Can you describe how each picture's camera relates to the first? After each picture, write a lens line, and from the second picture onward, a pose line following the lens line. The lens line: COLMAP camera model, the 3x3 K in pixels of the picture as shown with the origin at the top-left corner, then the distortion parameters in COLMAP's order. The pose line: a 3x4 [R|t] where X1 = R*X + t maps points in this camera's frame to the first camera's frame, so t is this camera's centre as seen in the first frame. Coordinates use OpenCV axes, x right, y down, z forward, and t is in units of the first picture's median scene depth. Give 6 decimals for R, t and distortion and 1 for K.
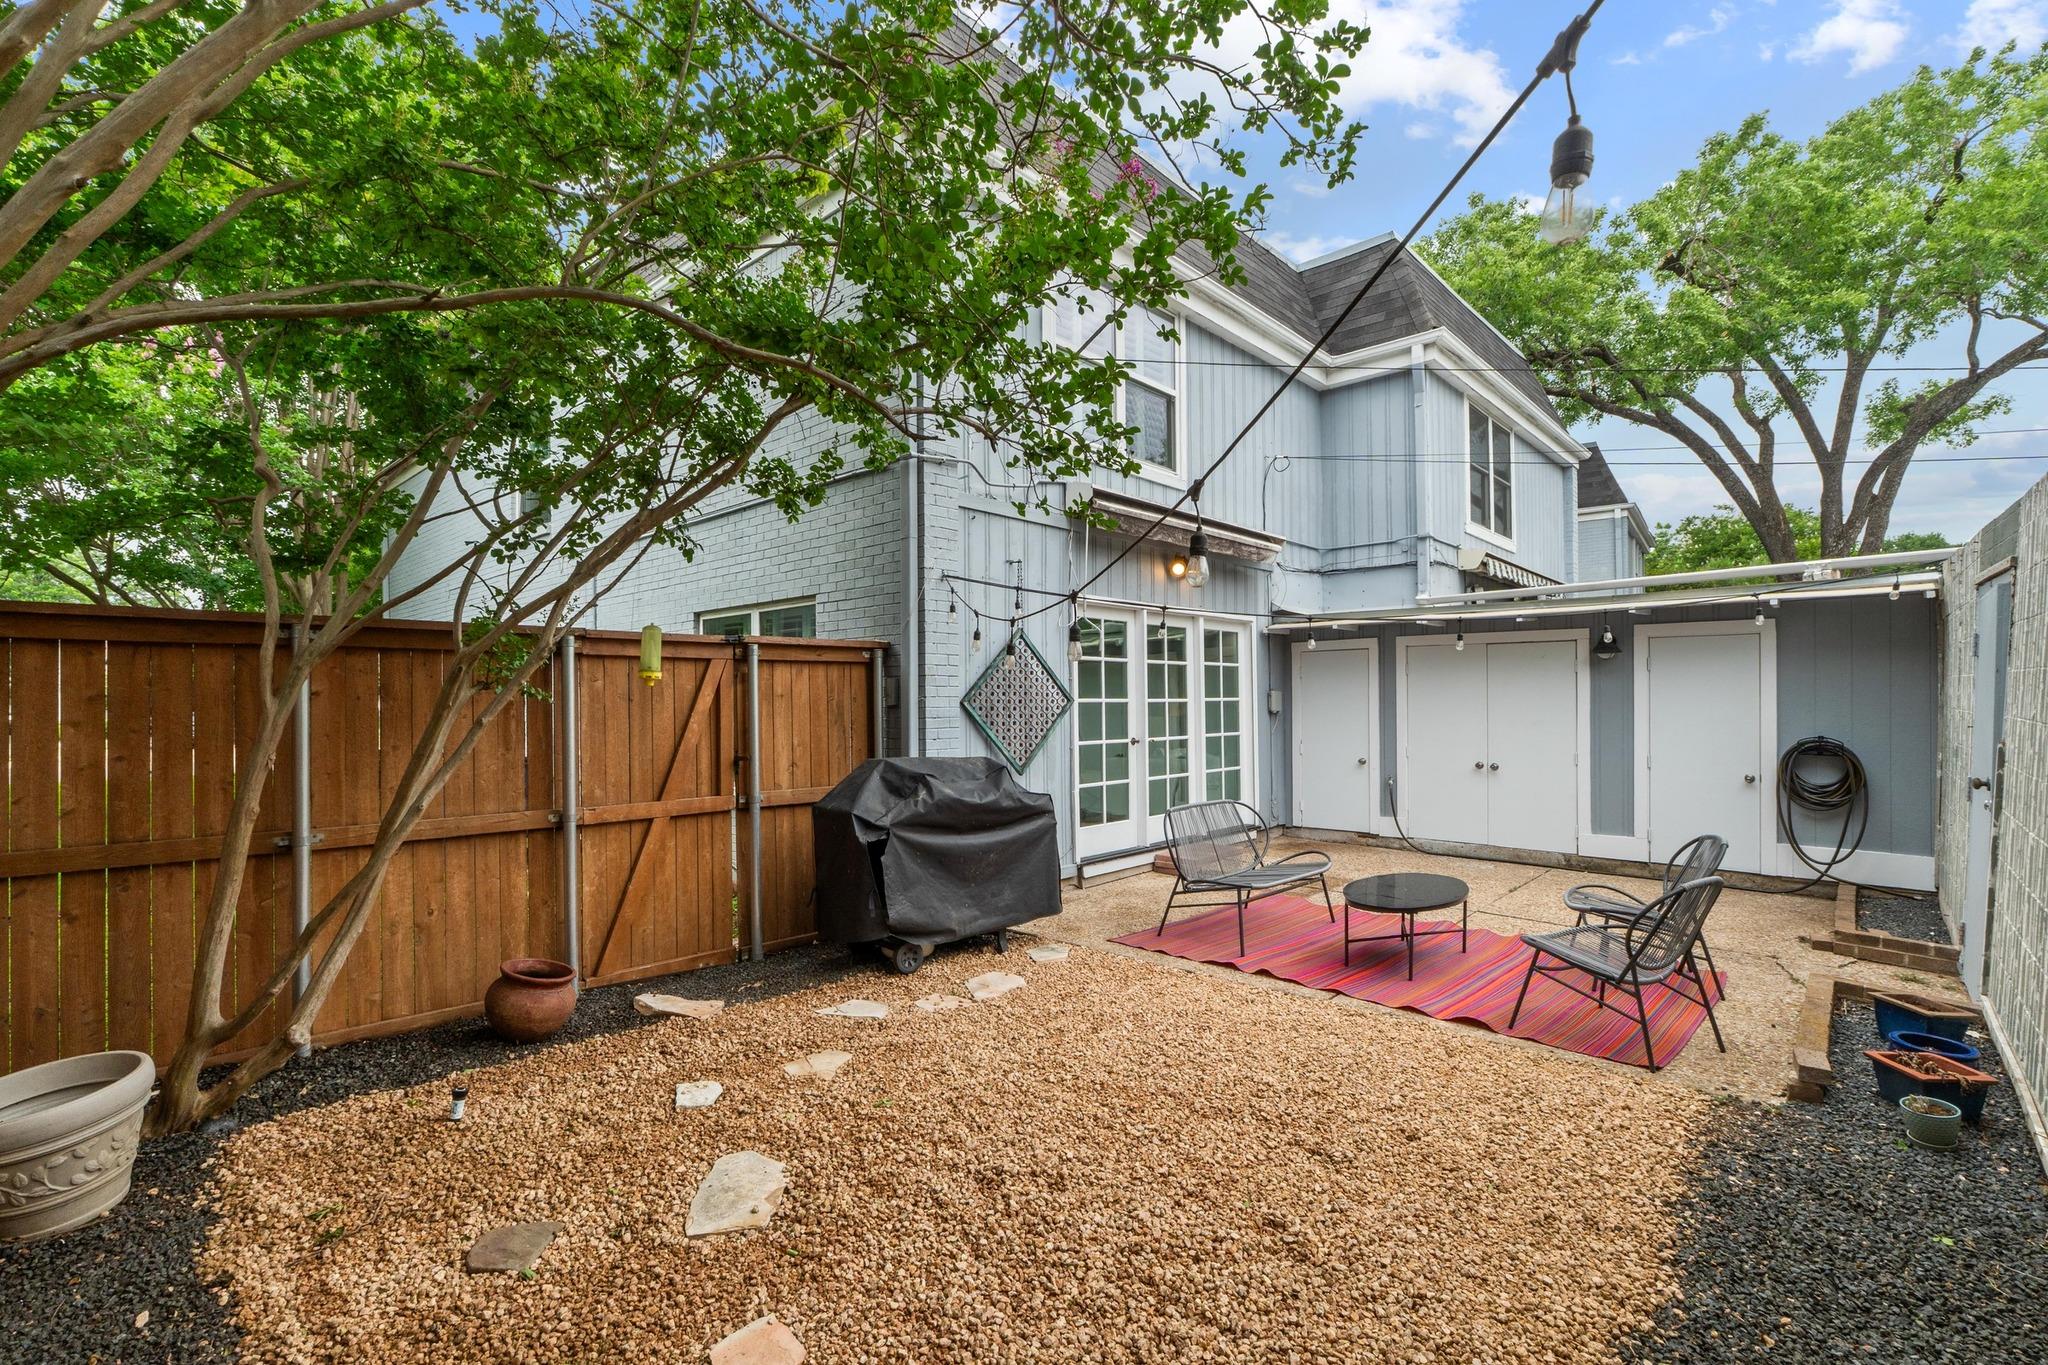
lens RADIAL K [[868.1, 0, 1029.4], [0, 868.1, 656.4], [0, 0, 1]] dist [-0.000289, -0.000155]
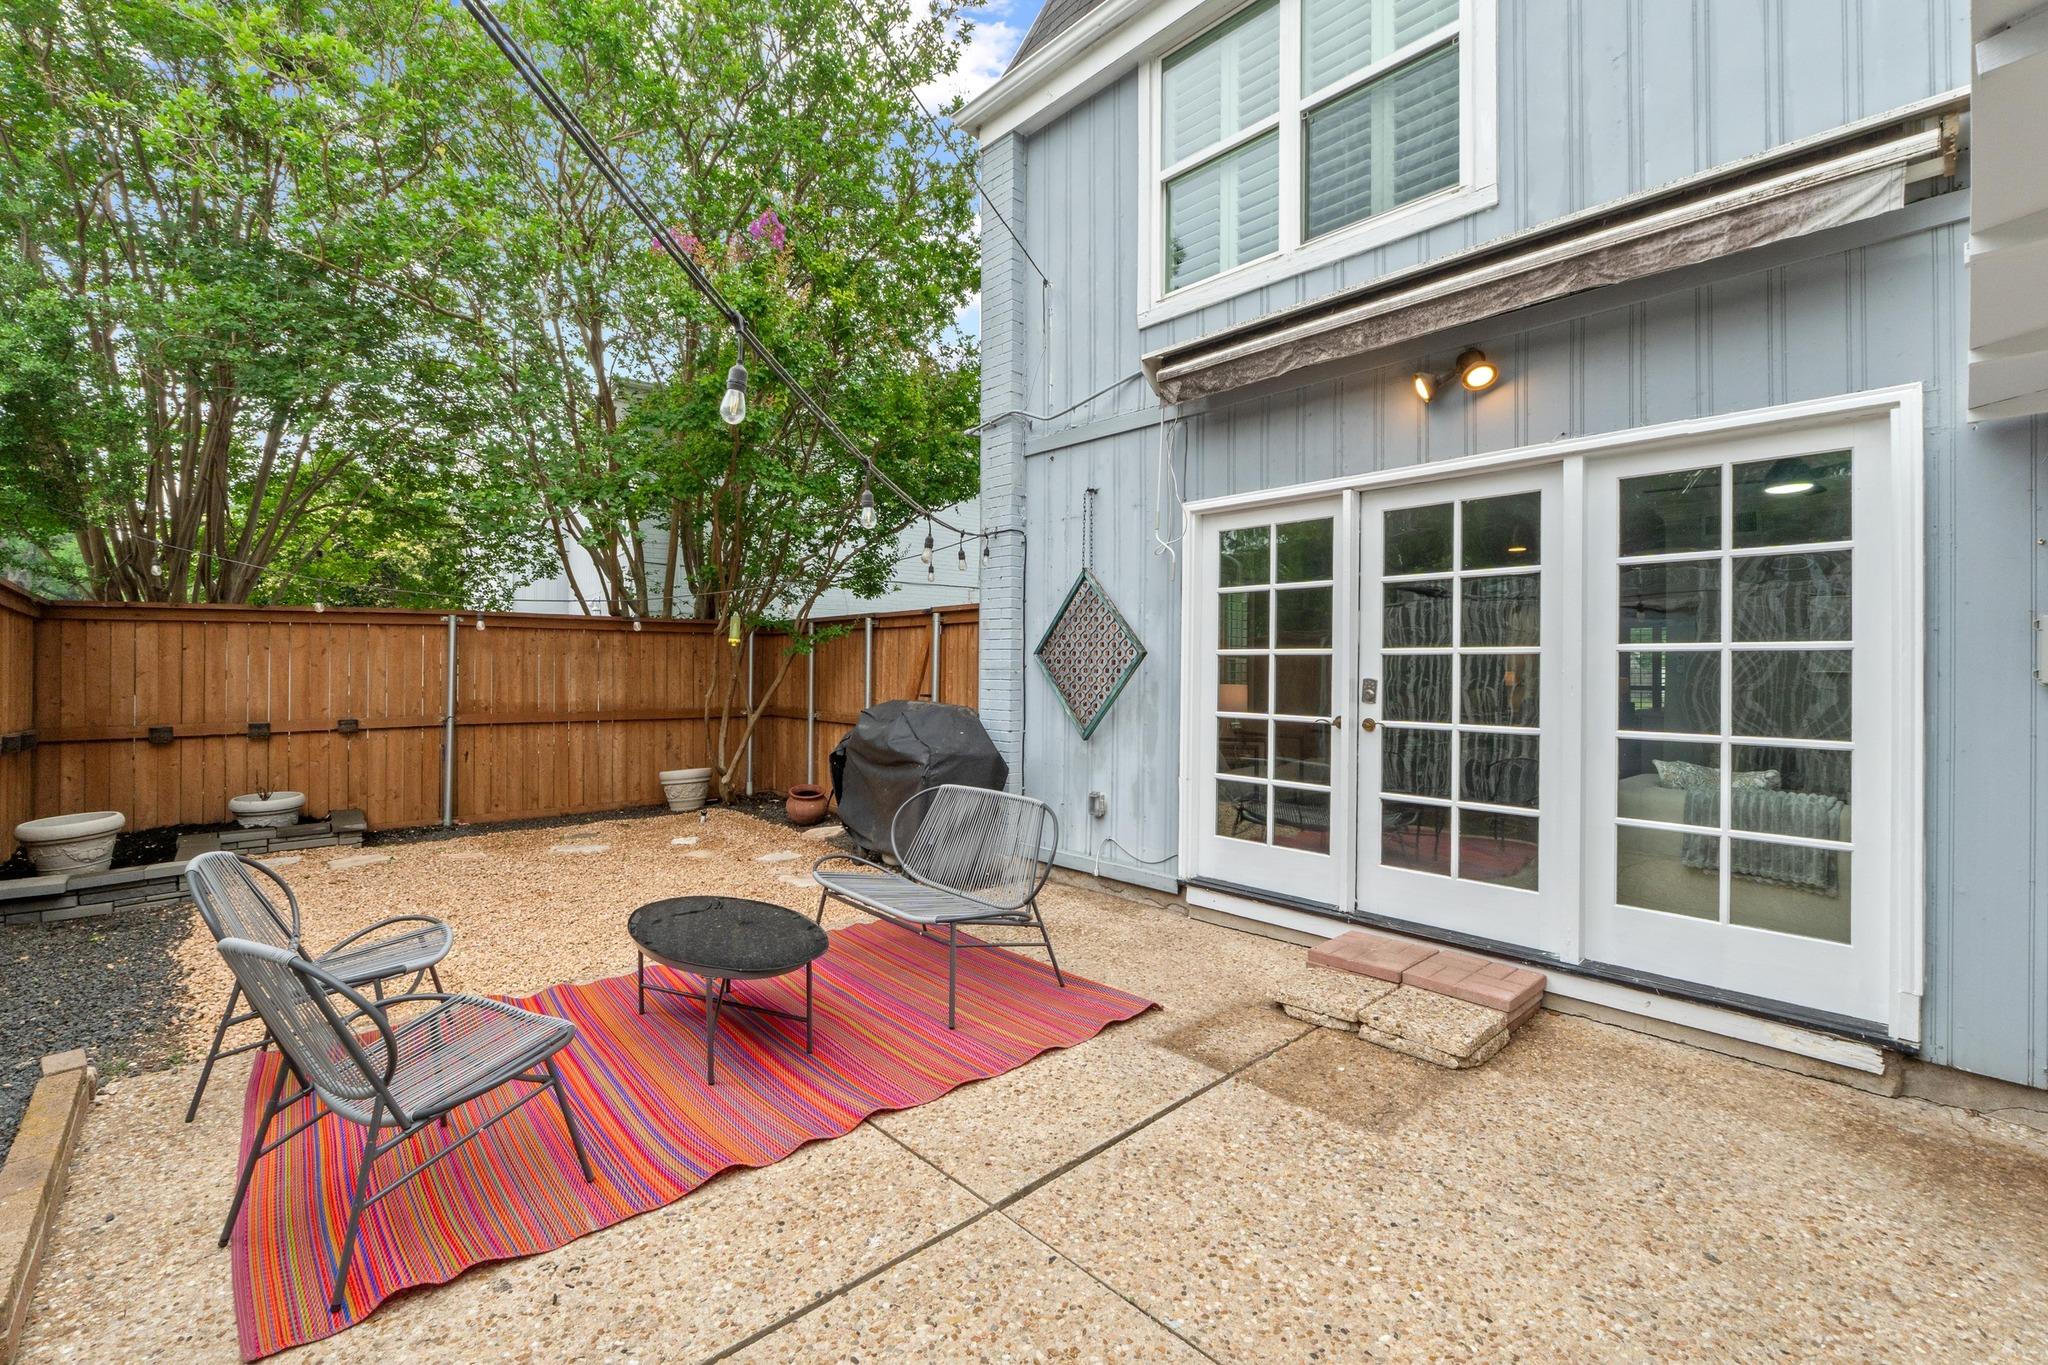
lens RADIAL K [[868.1, 0, 1029.4], [0, 868.1, 656.4], [0, 0, 1]] dist [-0.000289, -0.000155]
pose [[-0.048899, -0.009581, -0.998758, 0.711480], [0.057700, 0.998257, -0.012401, 0.049256], [0.997136, -0.058235, -0.048261, 0.827017]]
